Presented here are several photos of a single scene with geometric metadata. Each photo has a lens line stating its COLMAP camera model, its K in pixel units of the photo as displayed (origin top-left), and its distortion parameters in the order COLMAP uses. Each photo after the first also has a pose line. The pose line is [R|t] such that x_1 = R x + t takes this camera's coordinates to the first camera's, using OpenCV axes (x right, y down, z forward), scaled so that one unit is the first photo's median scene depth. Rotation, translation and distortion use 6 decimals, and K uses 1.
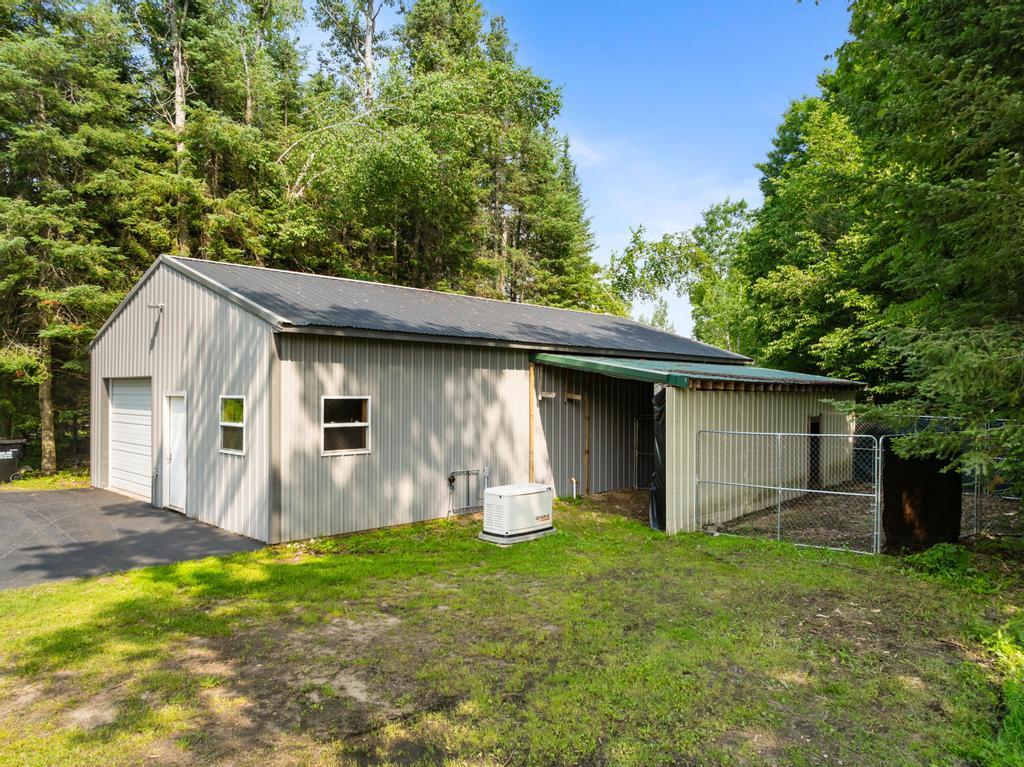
lens RADIAL K [[716.4, 0, 506.7], [0, 716.4, 388.2], [0, 0, 1]] dist [-0.033894, -0.002302]
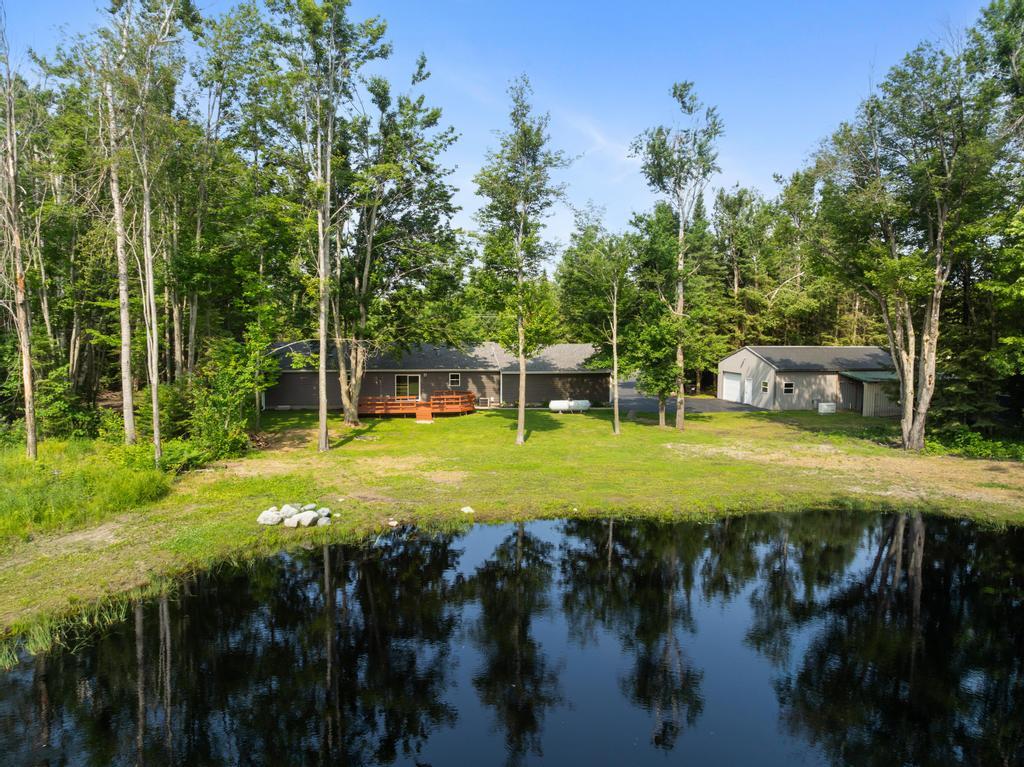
lens RADIAL K [[716.4, 0, 506.7], [0, 716.4, 388.2], [0, 0, 1]] dist [-0.033894, -0.002302]
pose [[0.837065, 0.052557, -0.544573, 0.582765], [0.001808, 0.995104, 0.098817, -0.311425], [0.547100, -0.083700, 0.832872, -2.943683]]
